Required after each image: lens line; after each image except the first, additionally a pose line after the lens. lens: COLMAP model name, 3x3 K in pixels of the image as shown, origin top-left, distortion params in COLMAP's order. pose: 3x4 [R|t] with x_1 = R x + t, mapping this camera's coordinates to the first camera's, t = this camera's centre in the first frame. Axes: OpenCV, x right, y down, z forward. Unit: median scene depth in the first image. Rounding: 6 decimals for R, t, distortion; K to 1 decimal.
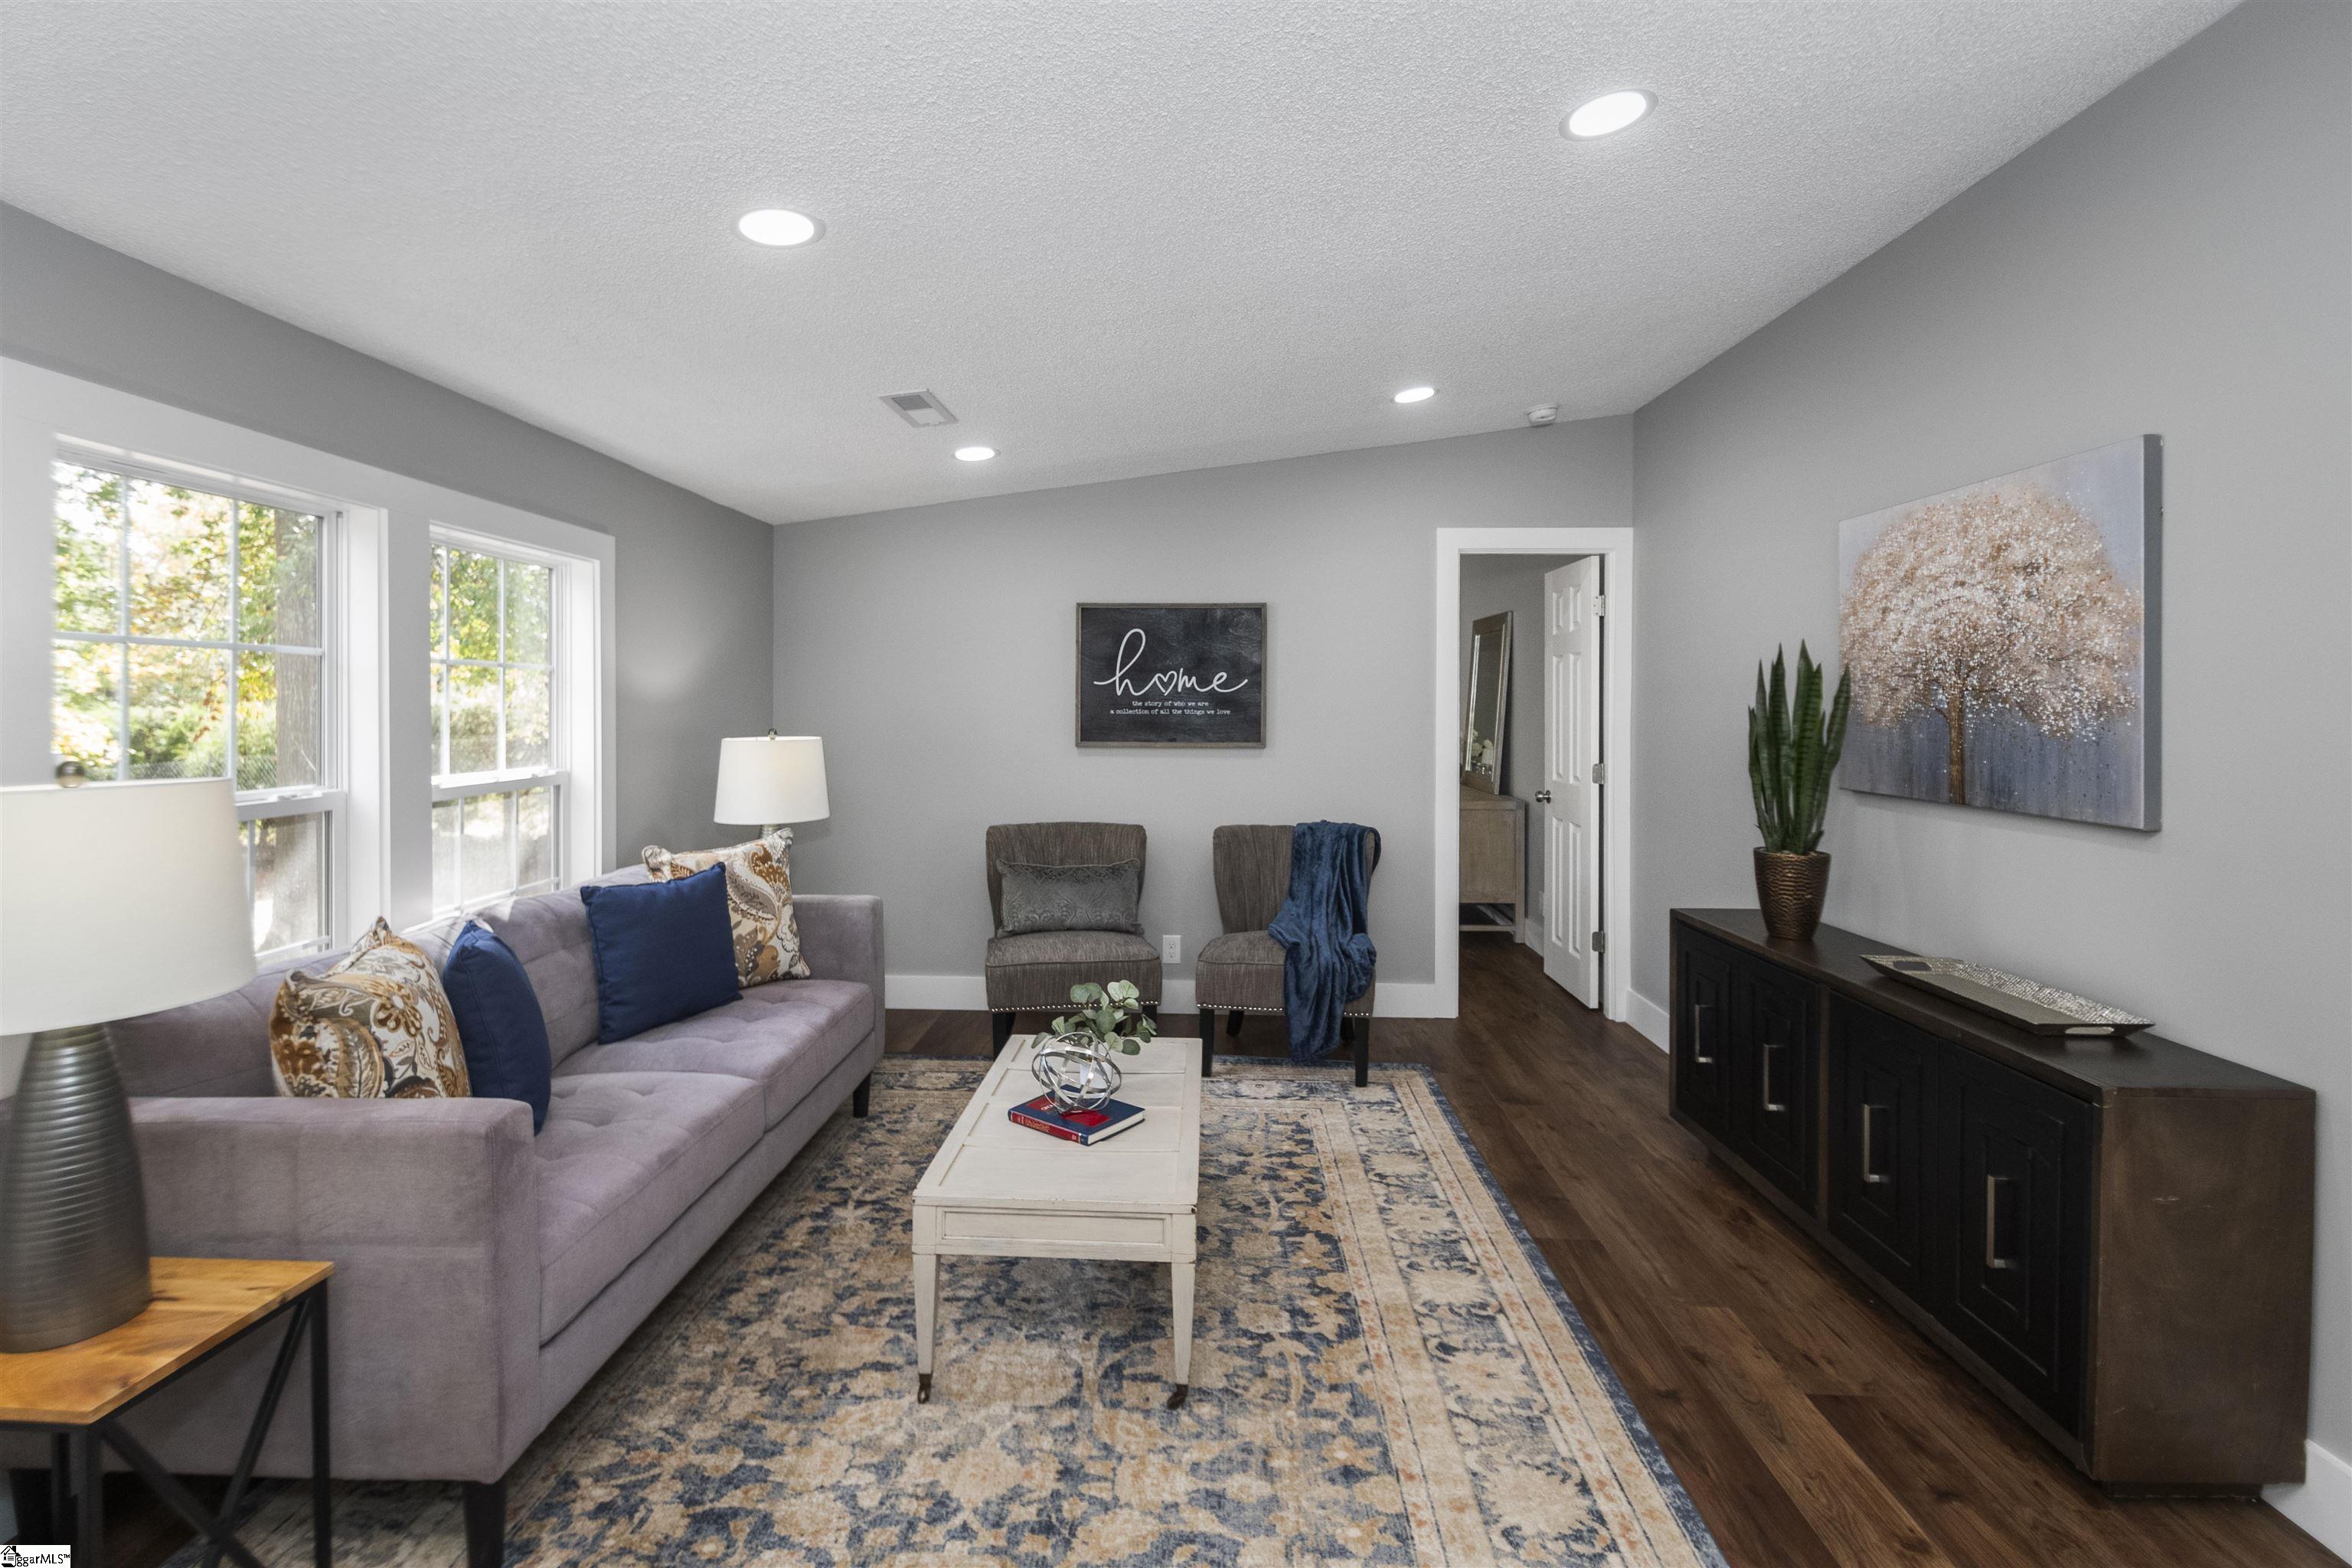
lens RADIAL K [[1082.8, 0, 1195.8], [0, 1082.8, 715.2], [0, 0, 1]] dist [-0.001985, -0.004321]
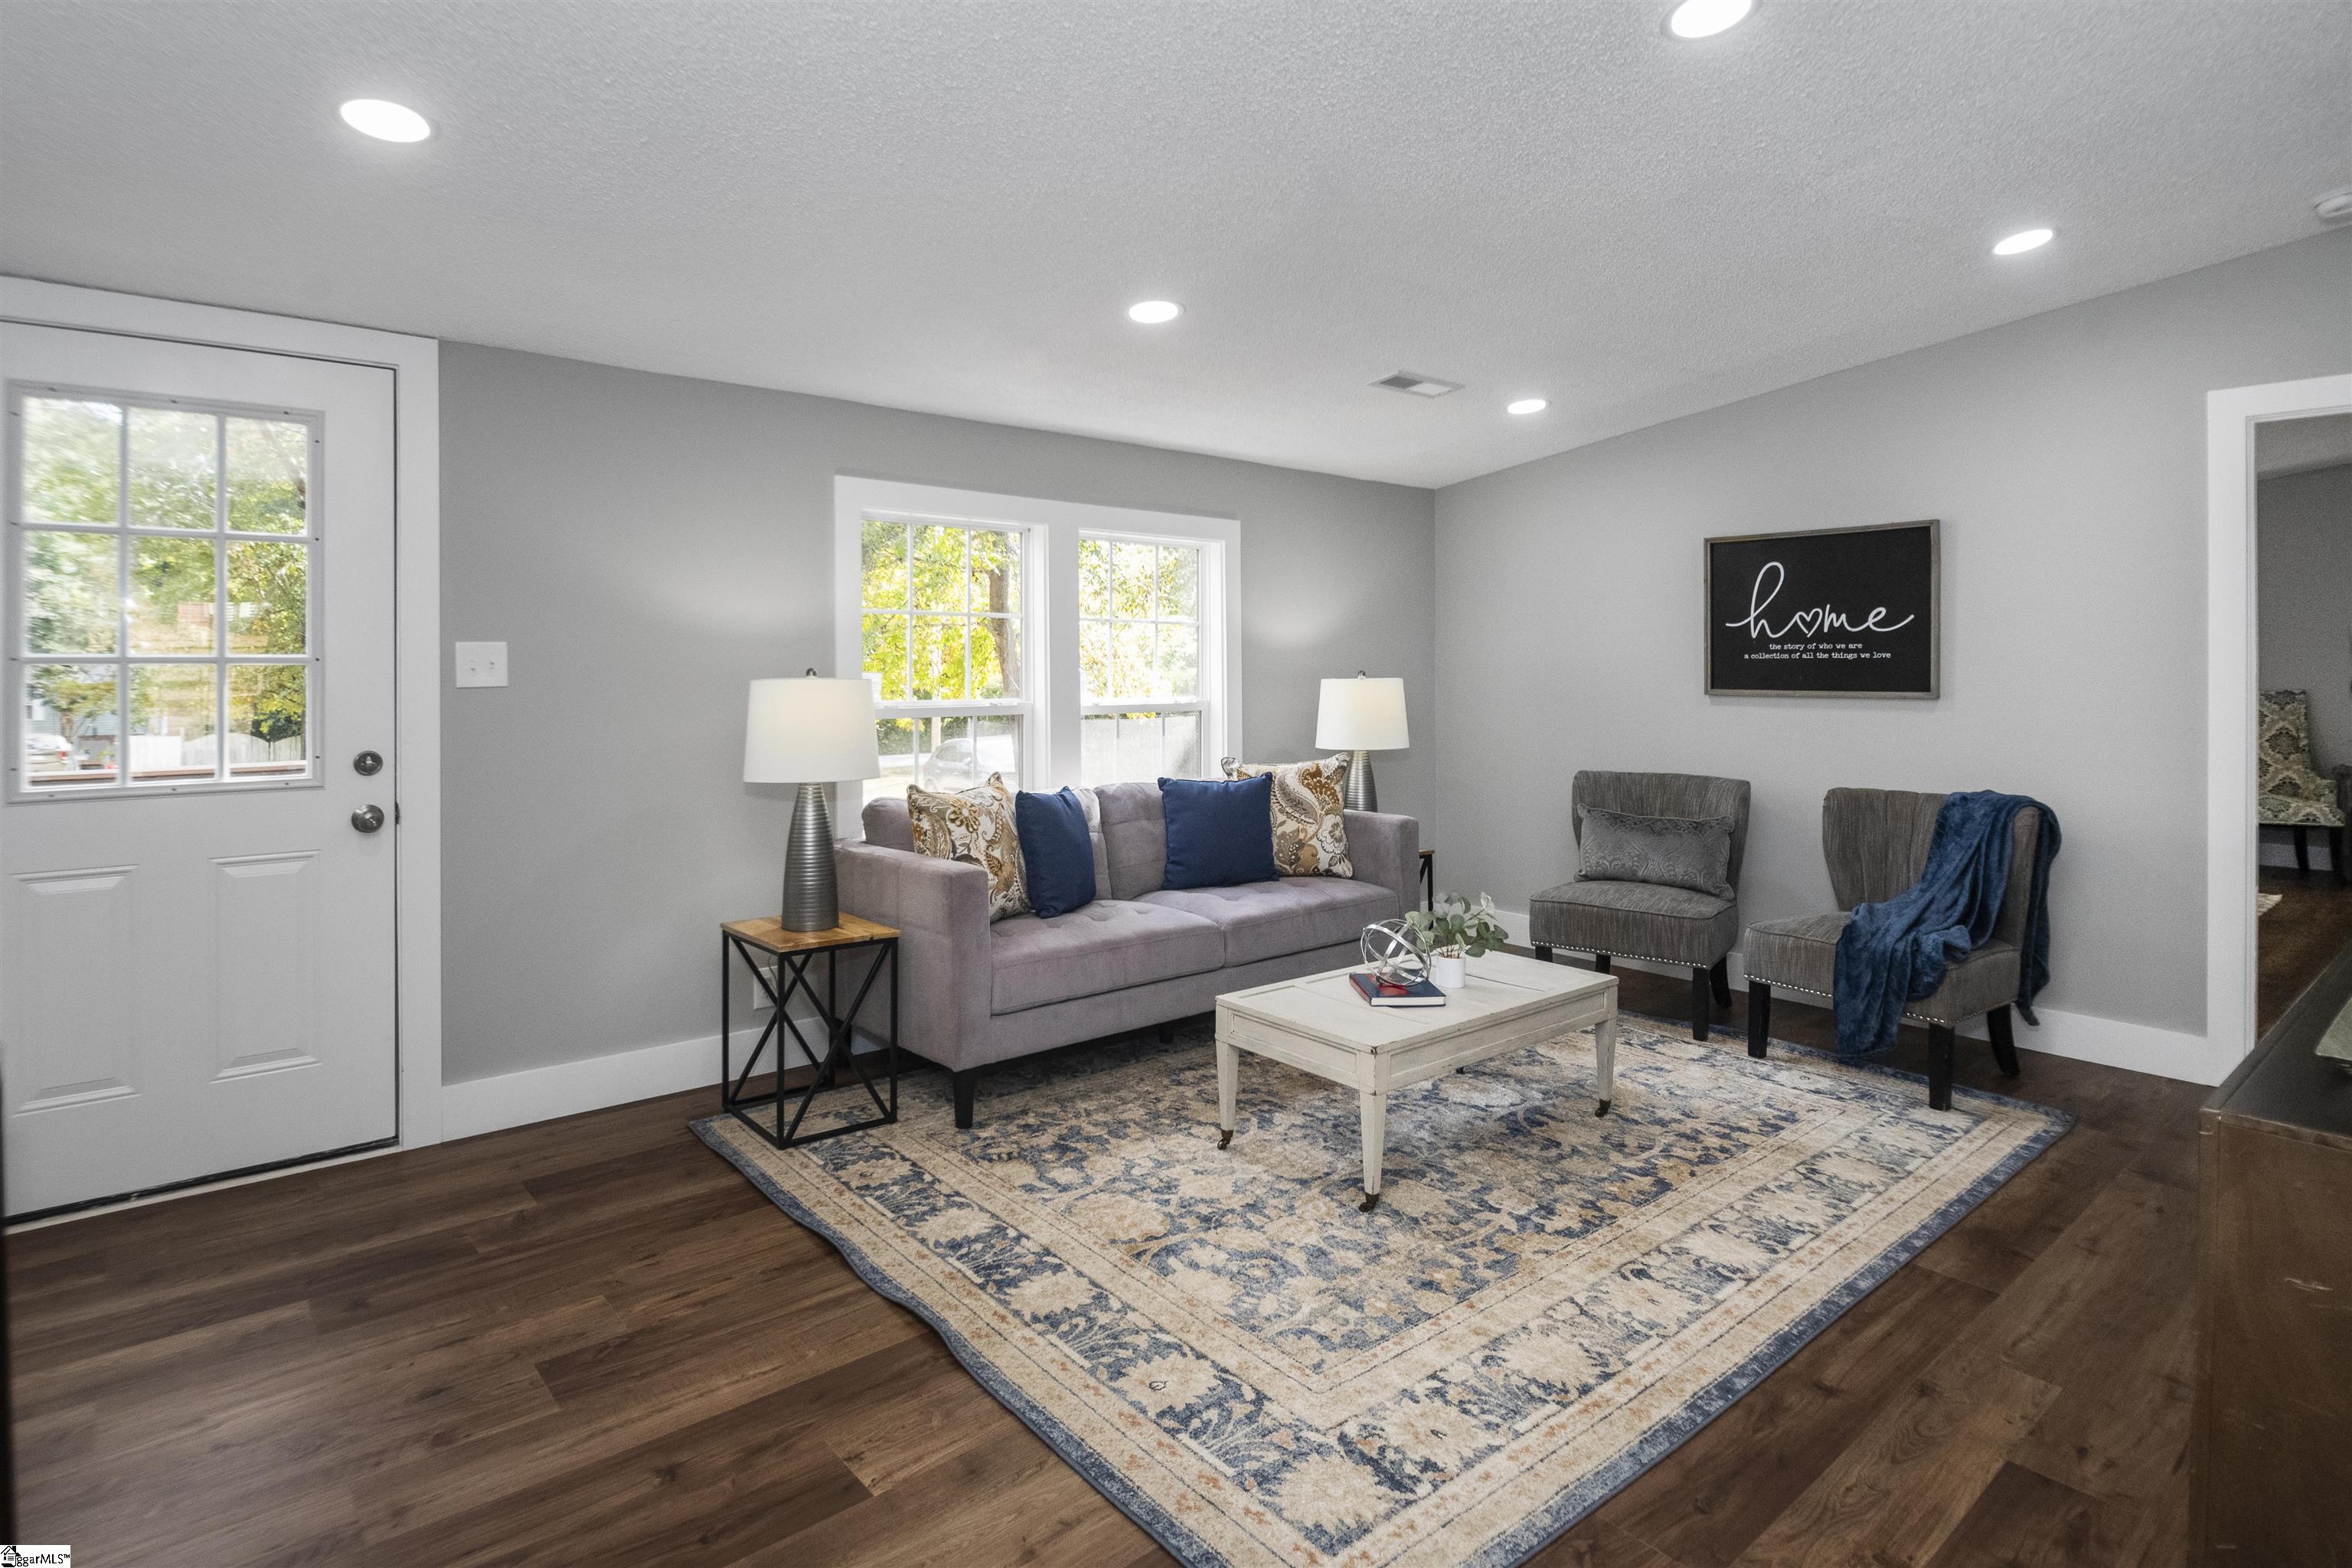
lens RADIAL K [[1277.6, 0, 1200.3], [0, 1277.6, 694.7], [0, 0, 1]] dist [-0.002293, -0.004282]
pose [[0.672530, 0.009573, -0.740008, 0.717972], [-0.003294, 0.999945, 0.009942, 0.034509], [0.740062, -0.004249, 0.672525, -0.081221]]
